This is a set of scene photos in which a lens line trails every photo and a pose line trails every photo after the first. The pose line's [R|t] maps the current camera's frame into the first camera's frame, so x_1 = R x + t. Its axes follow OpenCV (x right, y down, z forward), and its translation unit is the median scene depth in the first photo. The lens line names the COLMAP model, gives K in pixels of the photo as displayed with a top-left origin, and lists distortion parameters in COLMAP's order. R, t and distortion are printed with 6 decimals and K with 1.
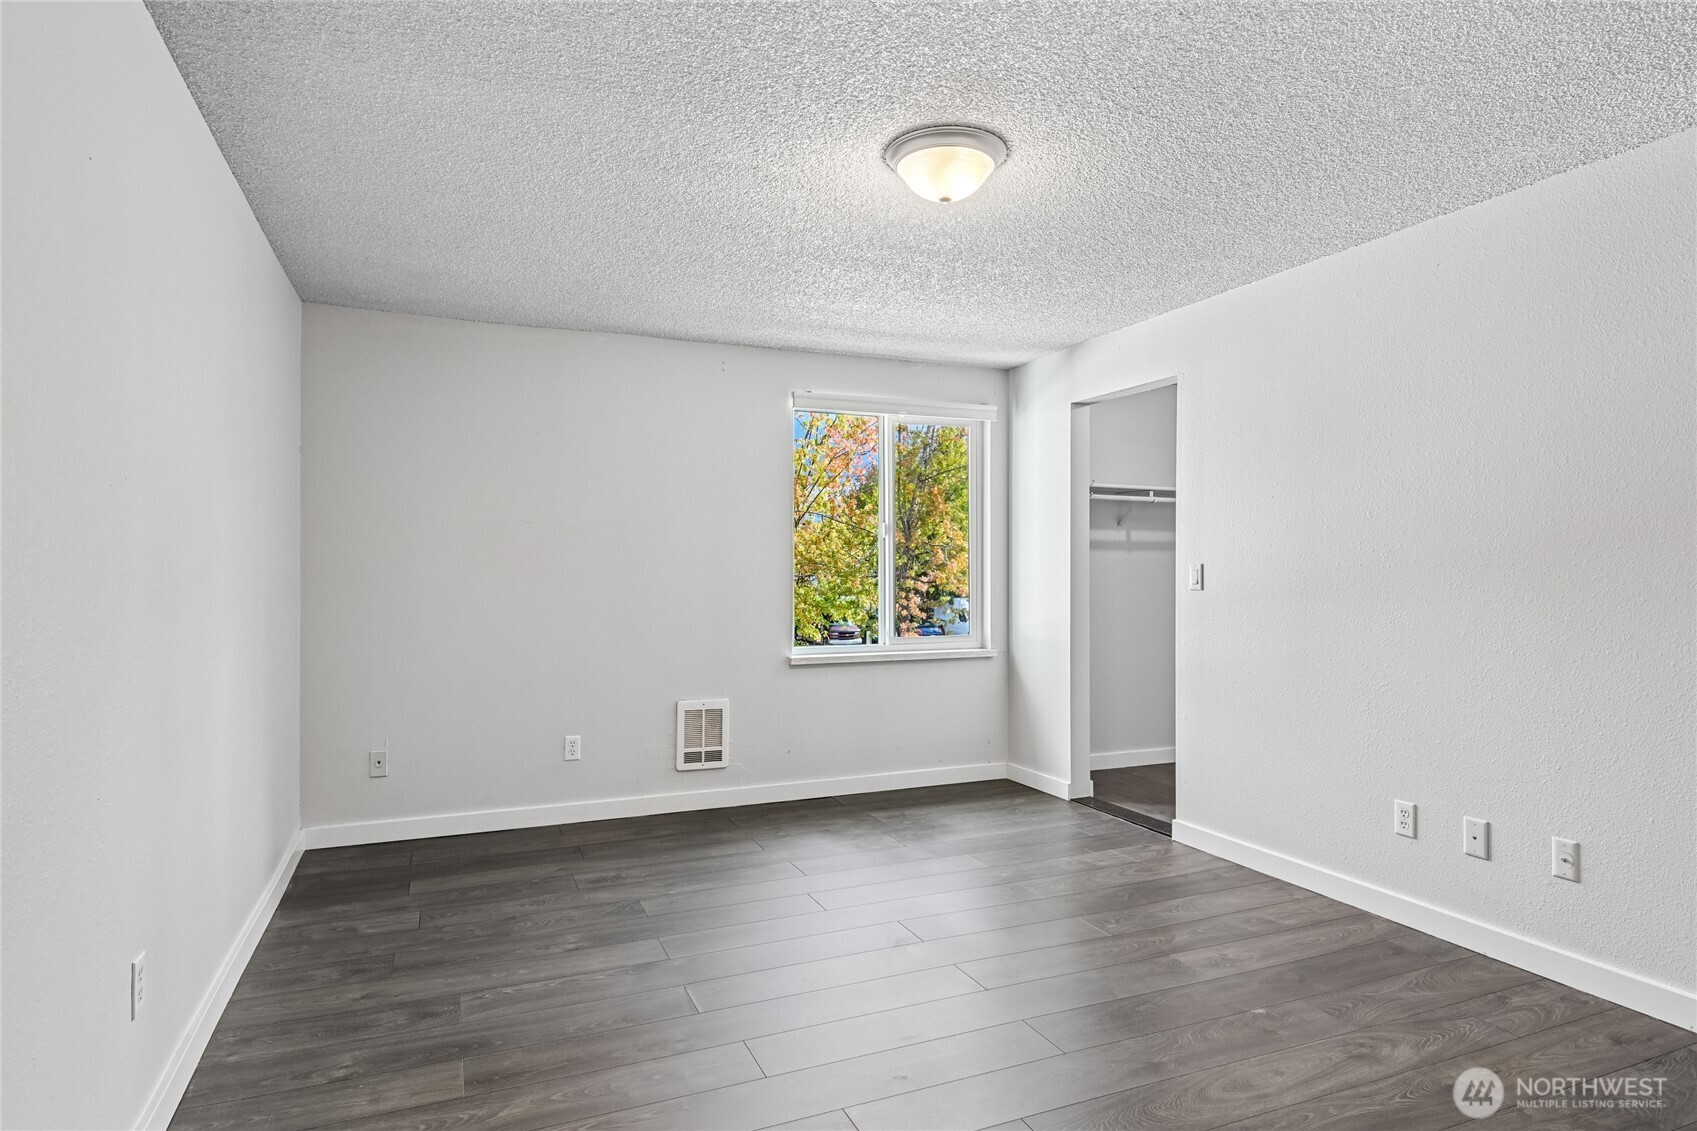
lens RADIAL K [[949.9, 0, 848.5], [0, 949.9, 565.5], [0, 0, 1]] dist [0.001403, 0.000883]
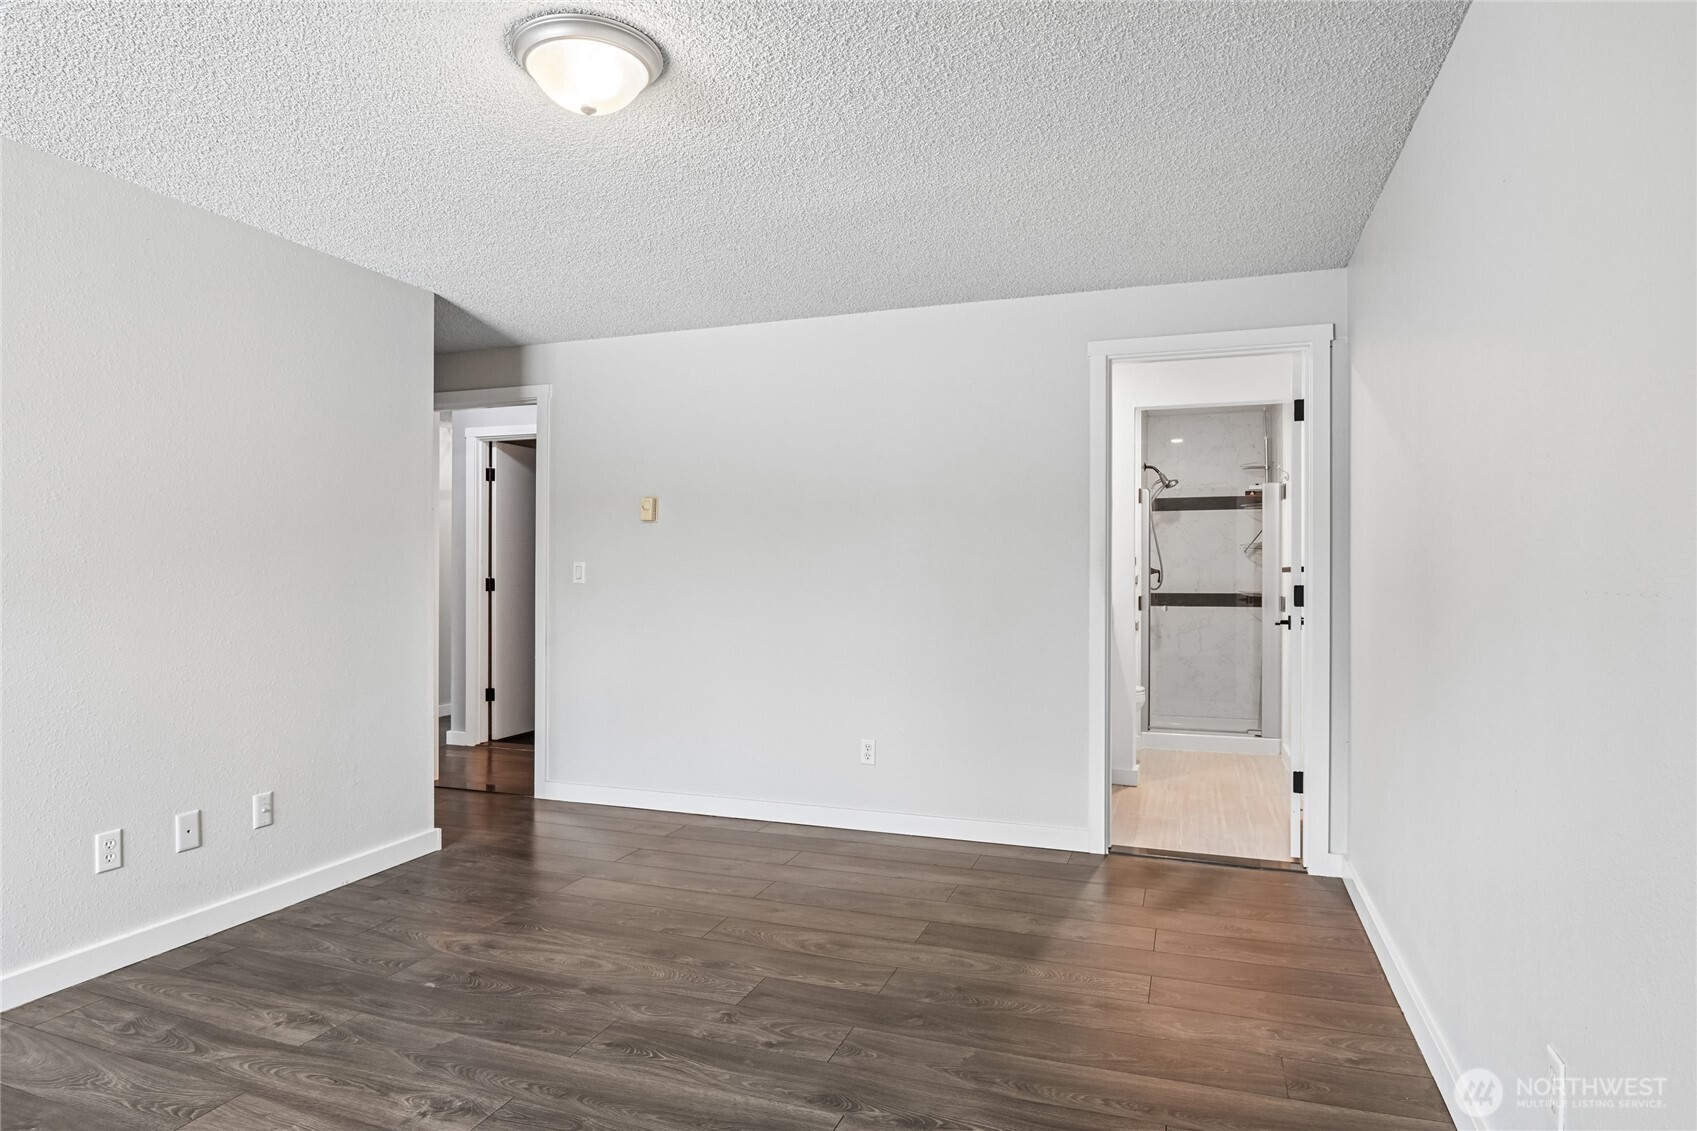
lens RADIAL K [[949.9, 0, 848.5], [0, 949.9, 565.5], [0, 0, 1]] dist [0.001403, 0.000883]
pose [[-0.730405, 0.000079, 0.683014, -0.575939], [-0.006854, 0.999949, -0.007445, 0.008183], [-0.682980, -0.010119, -0.730367, 1.341146]]
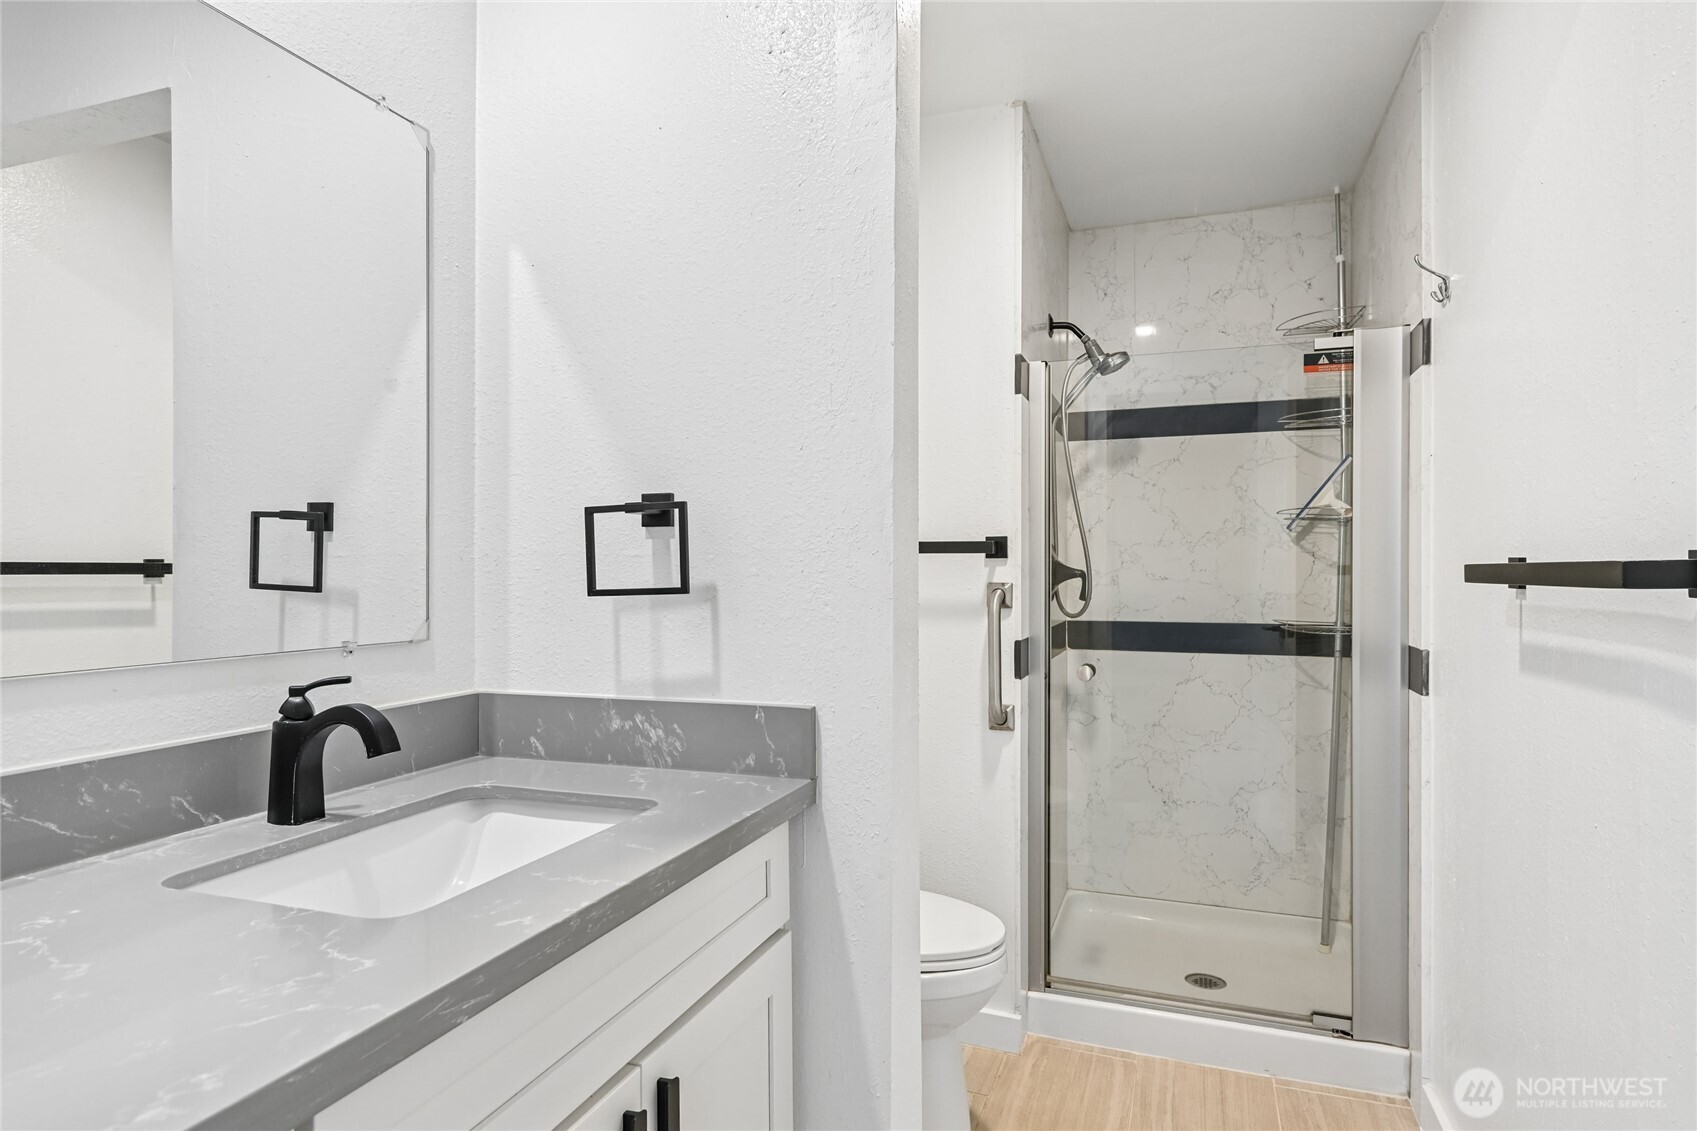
lens RADIAL K [[928.2, 0, 848.5], [0, 928.2, 565.5], [0, 0, 1]] dist [0.023741, -0.000216]
pose [[-0.727275, -0.001580, 0.686344, -0.385855], [-0.007694, 0.999953, -0.005850, 0.005212], [-0.686303, -0.009535, -0.727253, 0.874306]]
